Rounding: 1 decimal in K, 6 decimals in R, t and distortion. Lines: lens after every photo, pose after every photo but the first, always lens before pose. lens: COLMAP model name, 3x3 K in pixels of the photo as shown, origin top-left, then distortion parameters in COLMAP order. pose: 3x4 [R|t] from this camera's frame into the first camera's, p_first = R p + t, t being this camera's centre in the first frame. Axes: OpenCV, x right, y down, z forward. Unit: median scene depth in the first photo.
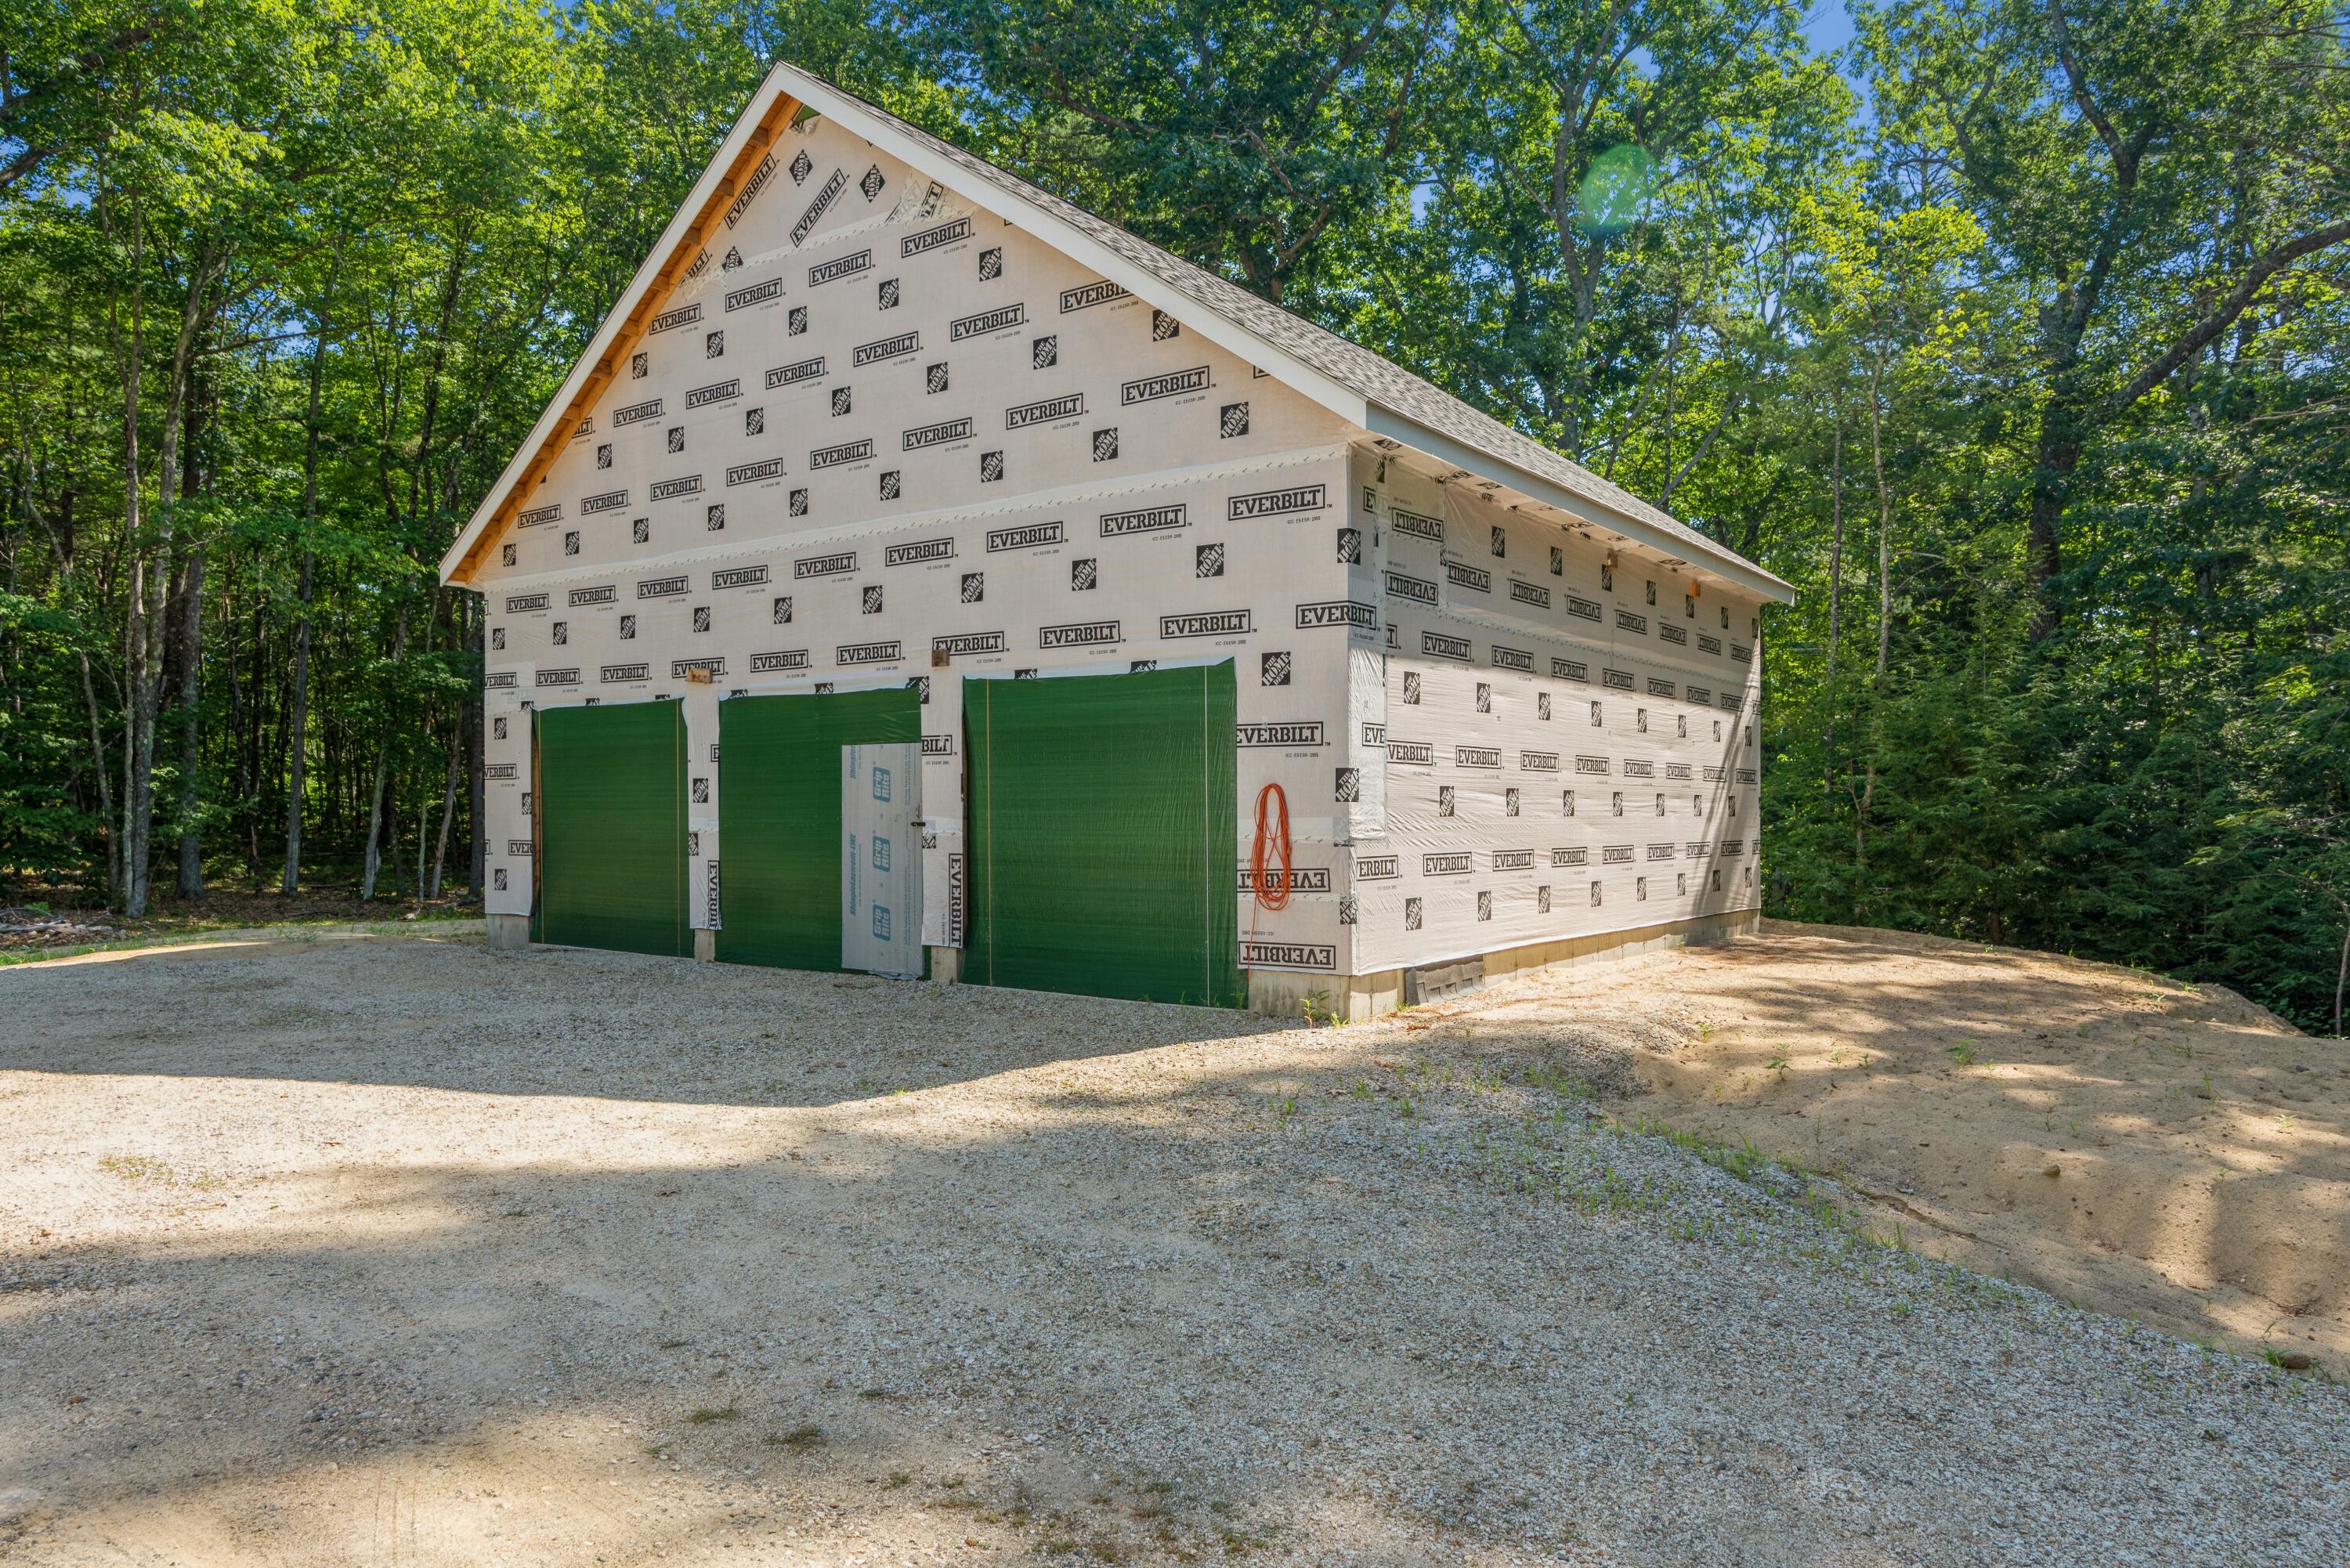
lens RADIAL K [[1576.5, 0, 1175.0], [0, 1576.5, 787.5], [0, 0, 1]] dist [-0.003460, -0.000245]
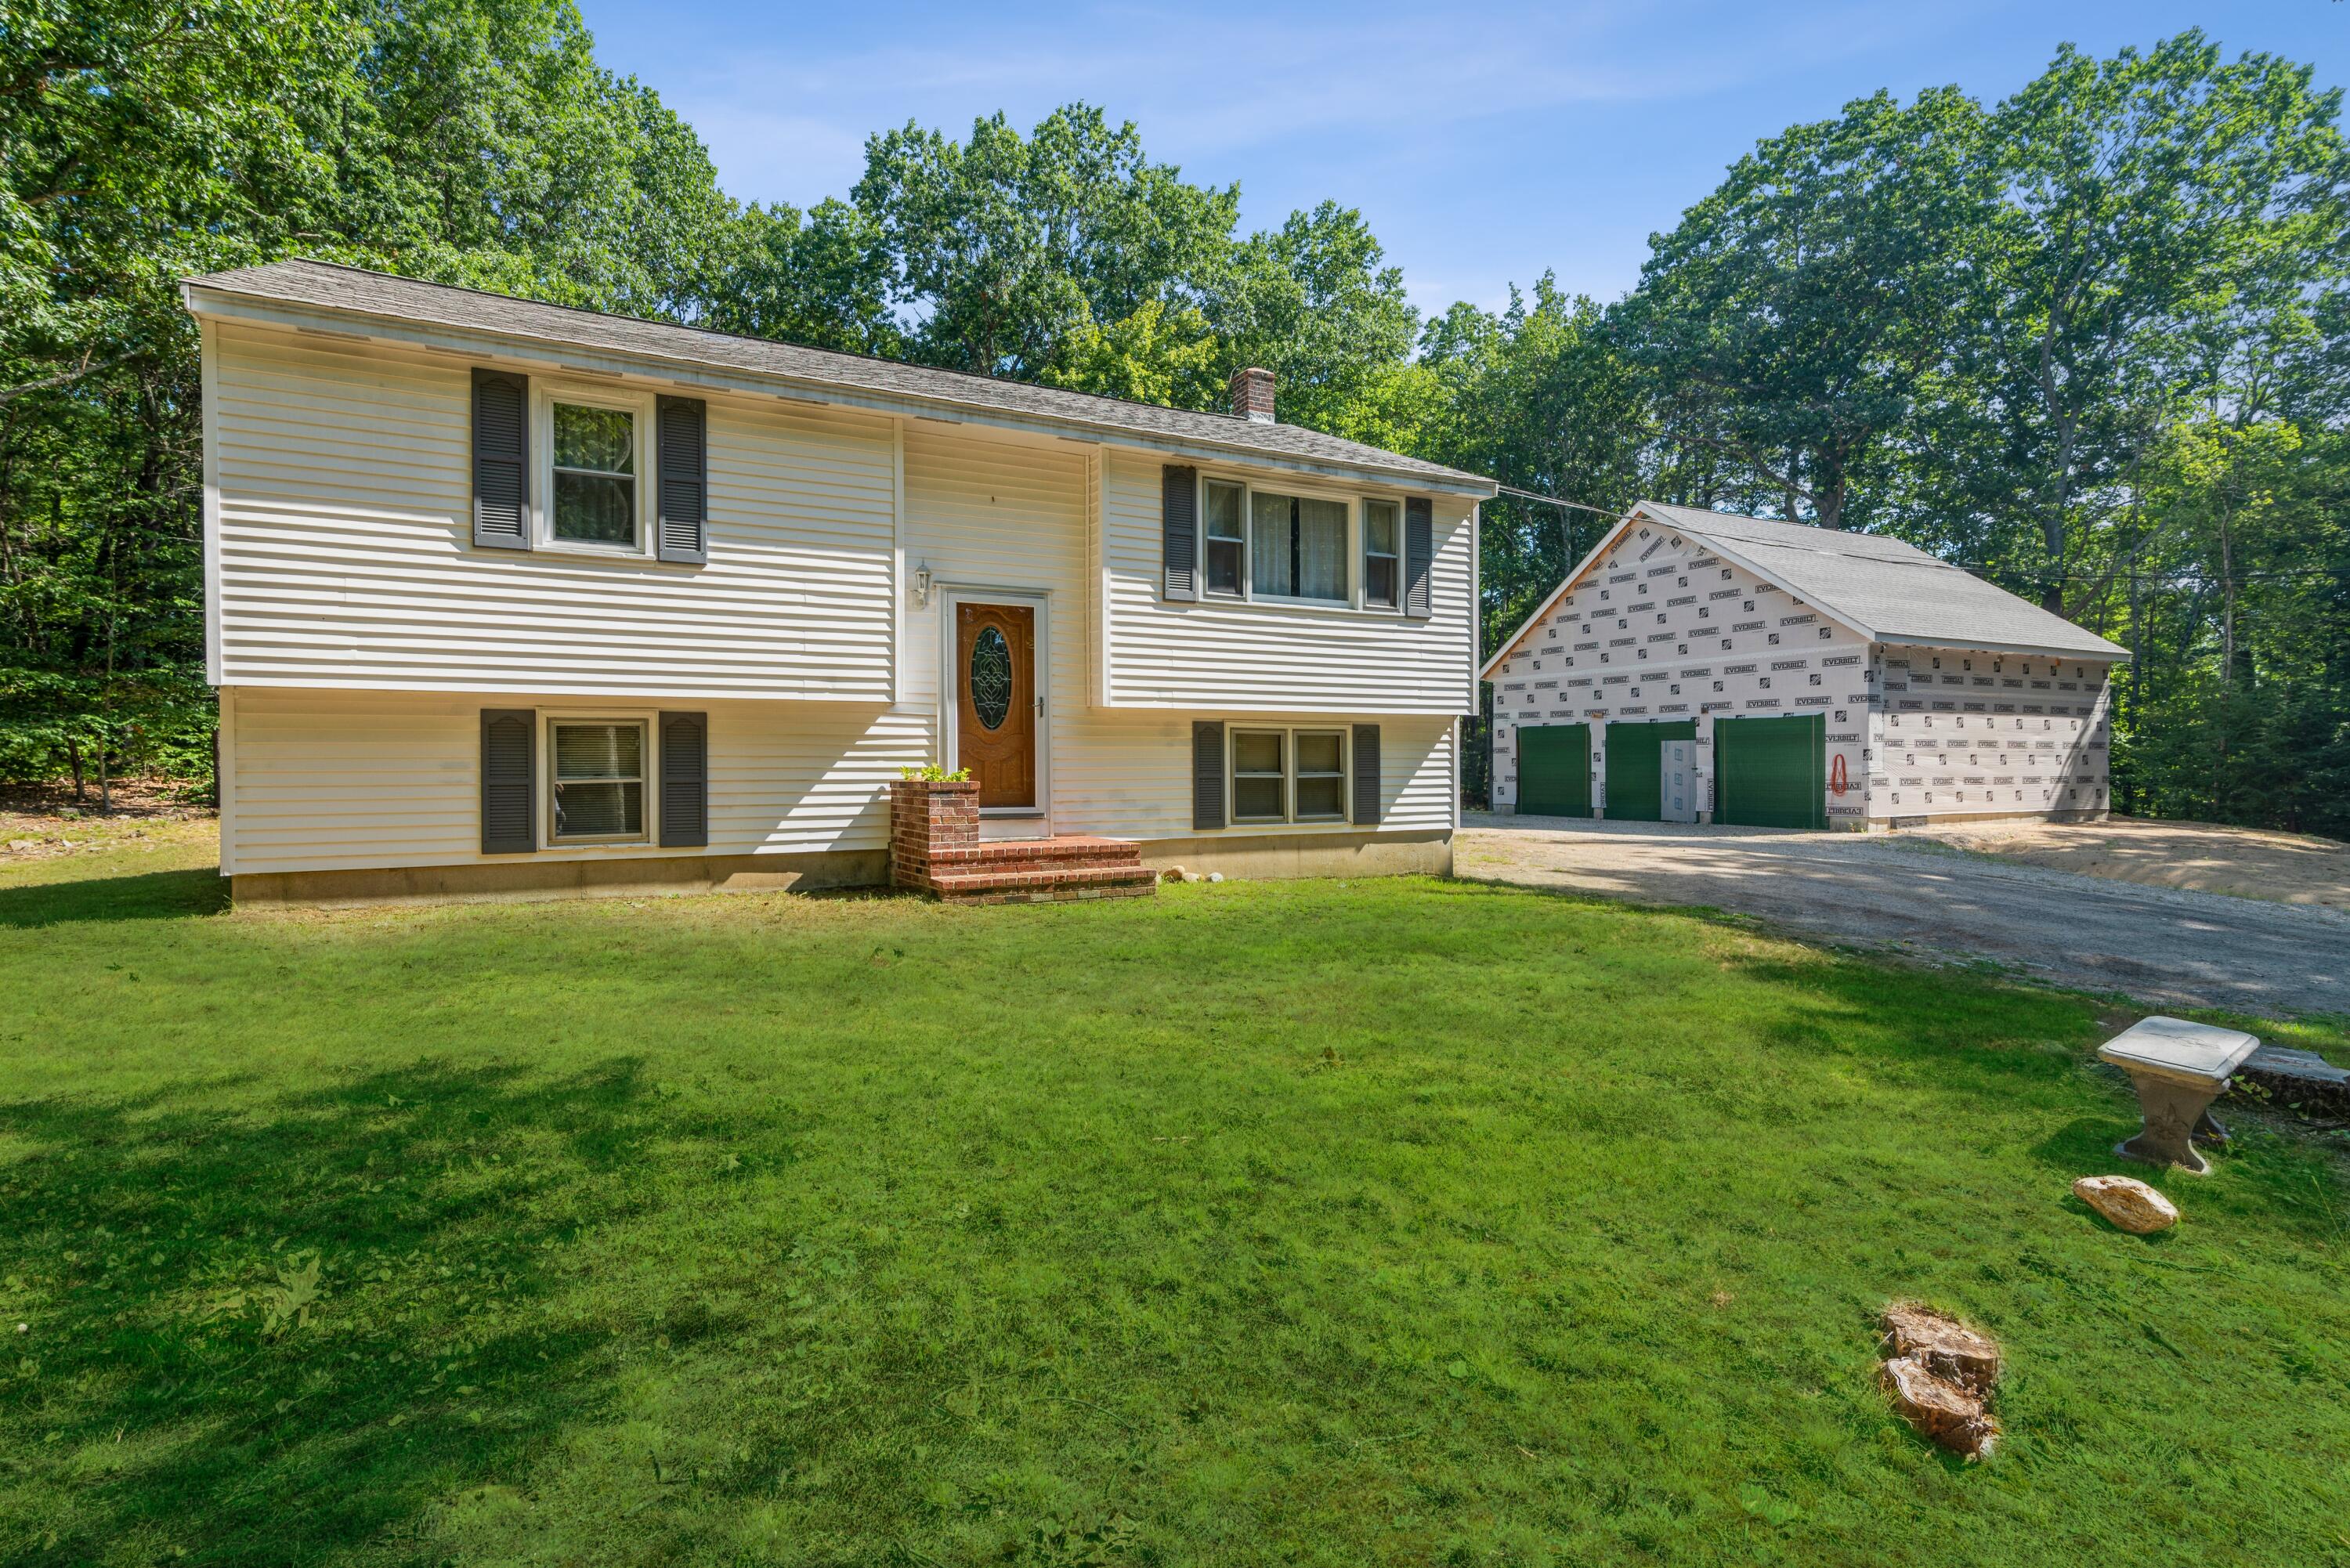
lens RADIAL K [[1160.7, 0, 1163.0], [0, 1160.7, 784.3], [0, 0, 1]] dist [0.006272, 0.000100]
pose [[0.897090, 0.002189, -0.441843, -0.097768], [0.011852, 0.999509, 0.029015, -0.021358], [0.441690, -0.031266, 0.896623, -1.329186]]
